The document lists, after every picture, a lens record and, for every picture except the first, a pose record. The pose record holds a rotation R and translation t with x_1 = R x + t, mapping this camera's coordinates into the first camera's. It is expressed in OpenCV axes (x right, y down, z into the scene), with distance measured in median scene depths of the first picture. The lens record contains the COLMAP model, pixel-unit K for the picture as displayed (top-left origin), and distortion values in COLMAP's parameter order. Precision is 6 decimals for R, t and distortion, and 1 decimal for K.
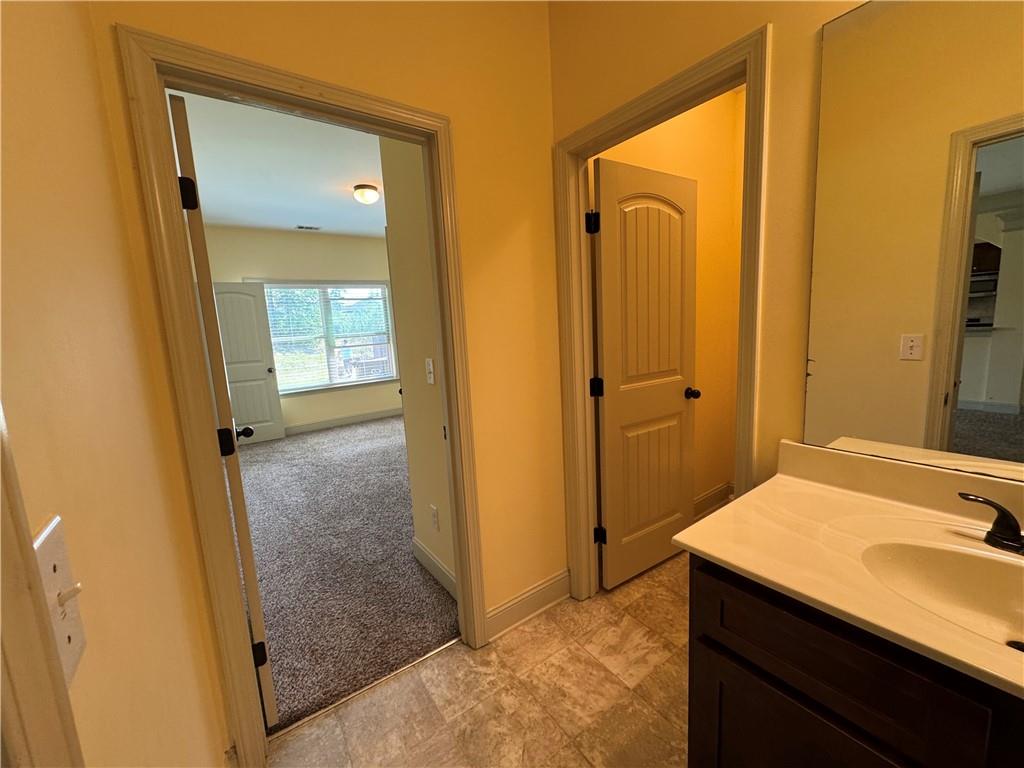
lens RADIAL K [[408.2, 0, 512.4], [0, 408.2, 381.2], [0, 0, 1]] dist [-0.002840, 0.000358]
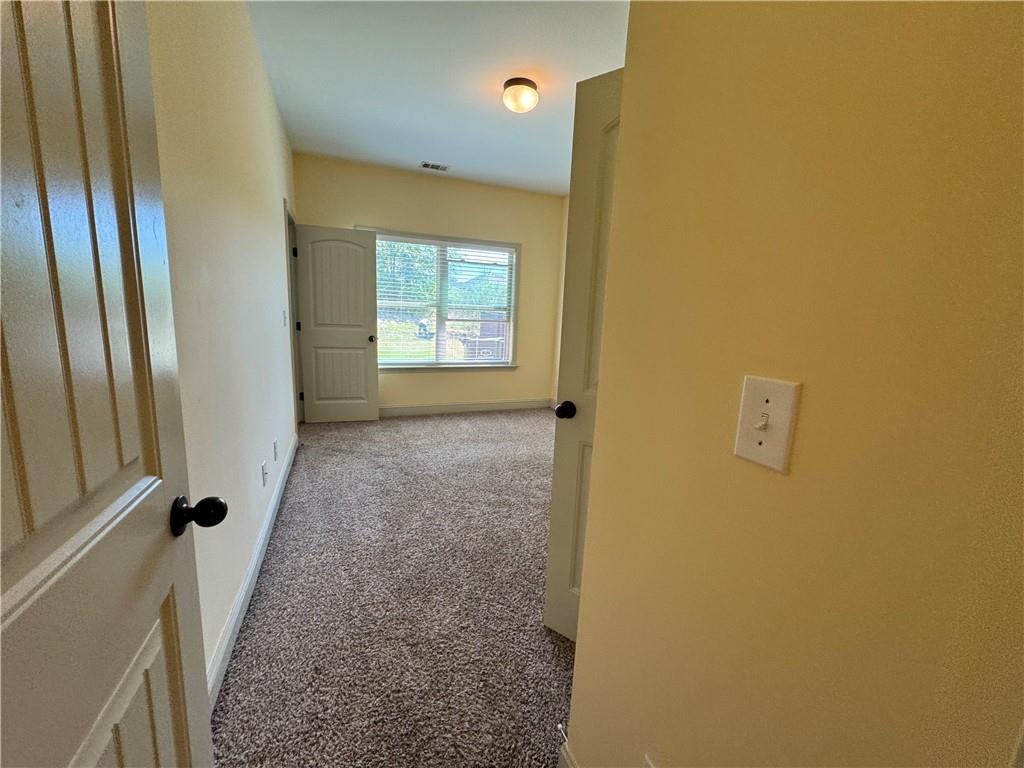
lens RADIAL K [[408.2, 0, 511.8], [0, 408.2, 383.0], [0, 0, 1]] dist [-0.002840, 0.000358]
pose [[0.964104, 0.140491, -0.225313, -0.298141], [-0.132828, 0.989932, 0.048893, -0.040246], [0.229914, -0.017210, 0.973059, 0.647032]]
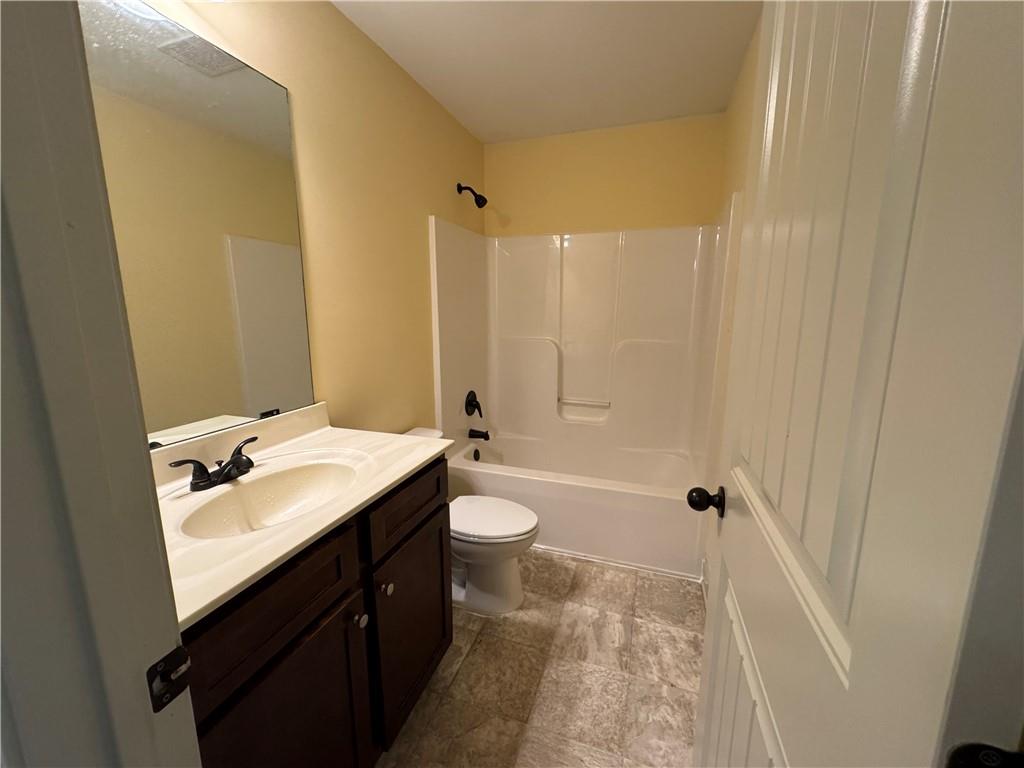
lens RADIAL K [[408.2, 0, 510.4], [0, 408.2, 387.4], [0, 0, 1]] dist [-0.002840, 0.000358]
pose [[-0.583106, -0.099942, 0.806225, -0.477490], [0.142748, 0.964359, 0.222788, -0.070642], [-0.799757, 0.244996, -0.548057, 0.810814]]
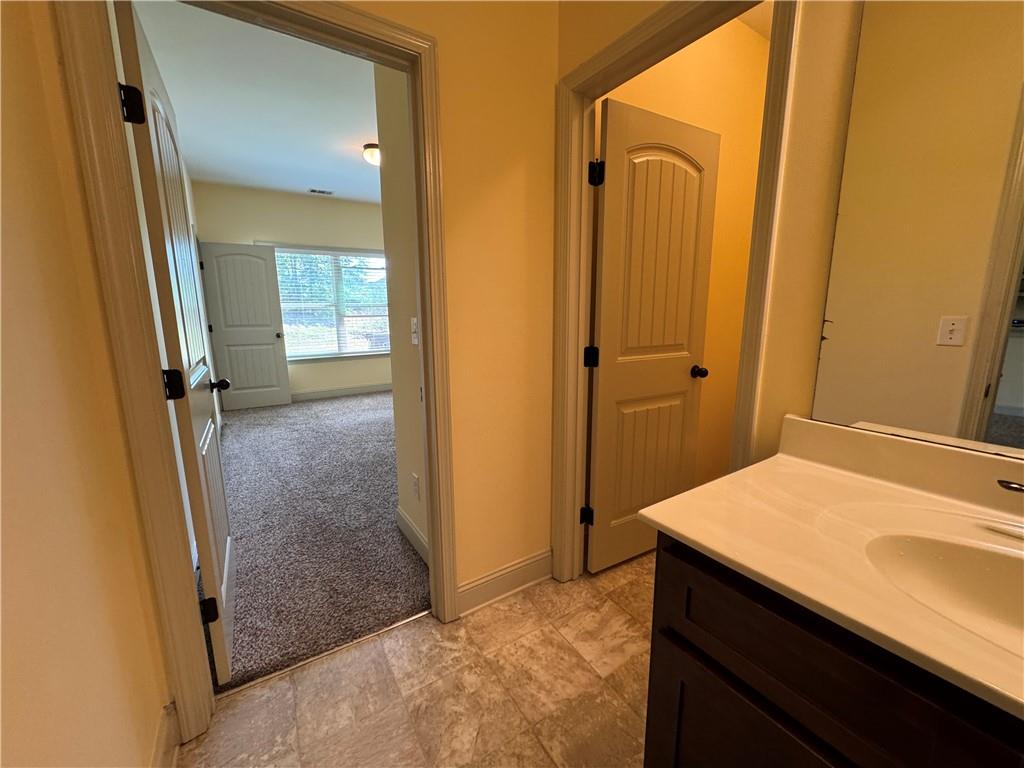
lens RADIAL K [[408.2, 0, 513.0], [0, 408.2, 381.3], [0, 0, 1]] dist [-0.002840, 0.000358]
pose [[0.997651, 0.054696, -0.041245, 0.064891], [-0.053081, 0.997817, 0.039281, 0.040082], [0.043304, -0.036999, 0.998377, 0.065115]]
